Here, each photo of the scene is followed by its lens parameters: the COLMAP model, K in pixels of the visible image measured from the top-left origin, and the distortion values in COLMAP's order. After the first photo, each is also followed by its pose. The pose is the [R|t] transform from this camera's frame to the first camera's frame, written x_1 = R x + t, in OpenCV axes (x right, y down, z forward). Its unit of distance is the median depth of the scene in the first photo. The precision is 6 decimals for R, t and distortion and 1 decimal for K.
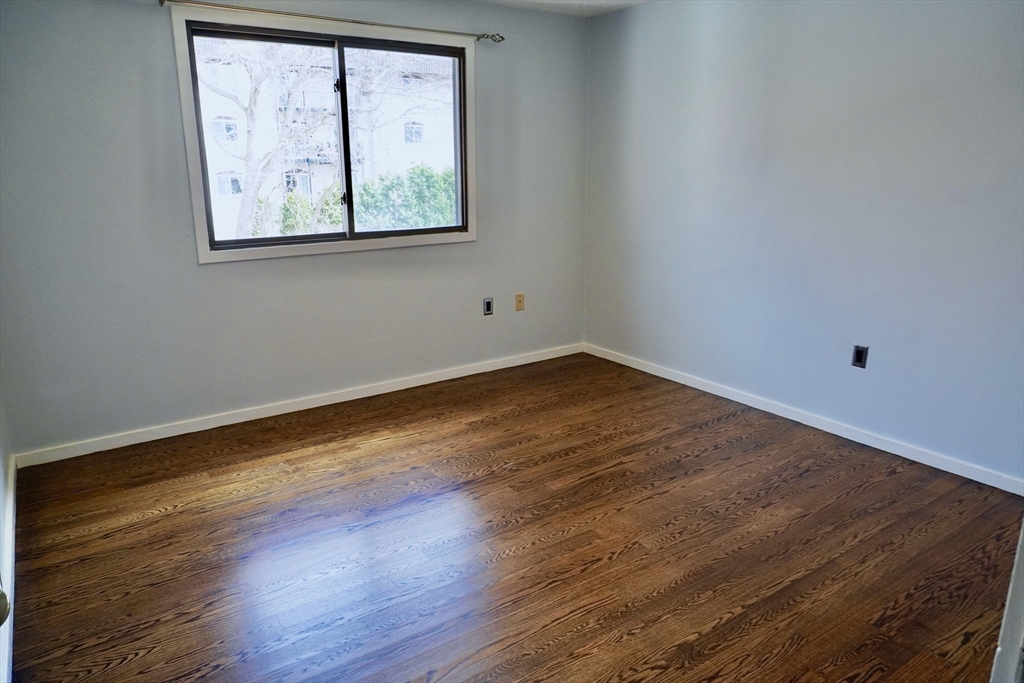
lens RADIAL K [[686.5, 0, 511.8], [0, 686.5, 337.9], [0, 0, 1]] dist [-0.040948, 0.033905]
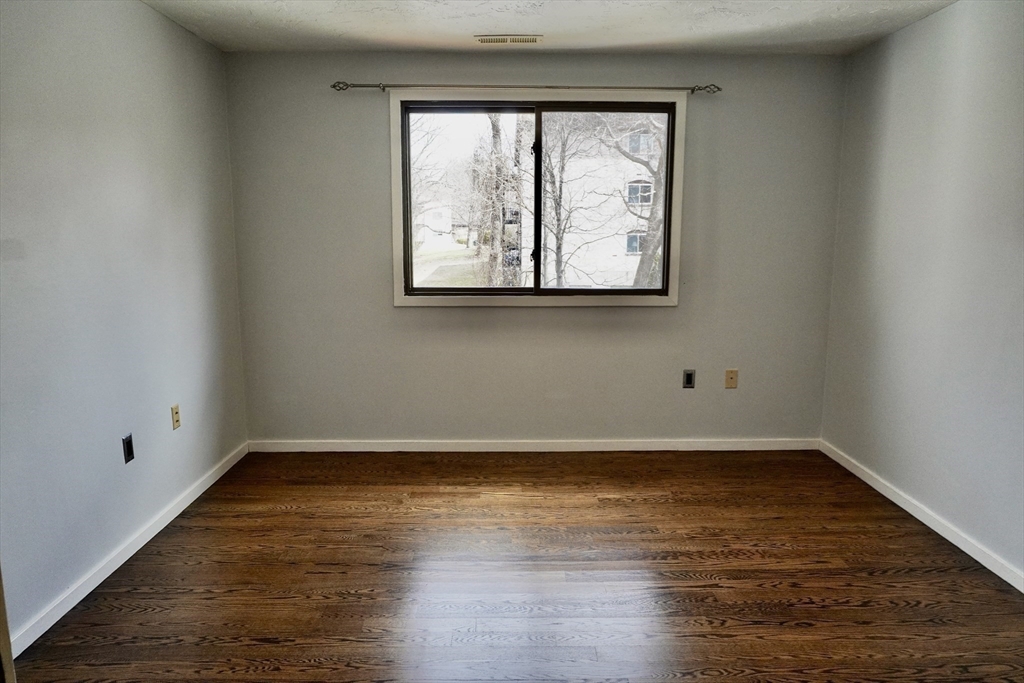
lens RADIAL K [[686.5, 0, 513.5], [0, 686.5, 339.5], [0, 0, 1]] dist [-0.040948, 0.033905]
pose [[0.829278, 0.098883, -0.550018, 0.328462], [-0.144747, 0.988640, -0.040500, -0.033660], [0.539765, 0.113199, 0.834170, 0.142402]]
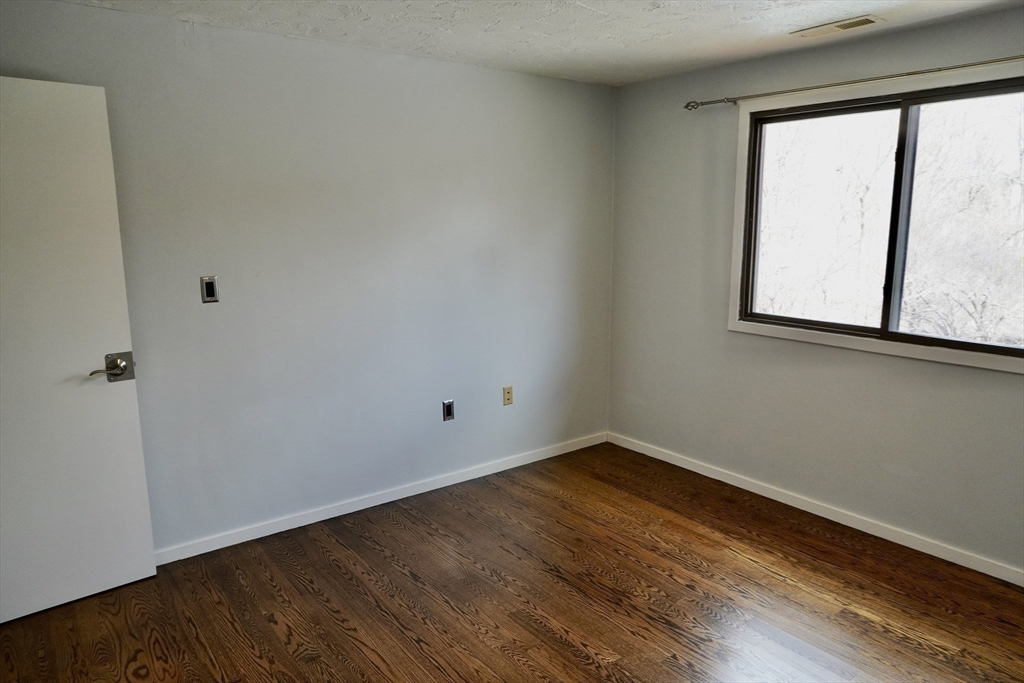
lens RADIAL K [[686.5, 0, 519.9], [0, 686.5, 340.0], [0, 0, 1]] dist [-0.040948, 0.033905]
pose [[0.059642, 0.183254, -0.981255, 0.566868], [-0.246804, 0.955193, 0.163386, -0.178958], [0.967228, 0.232433, 0.102198, 0.535064]]
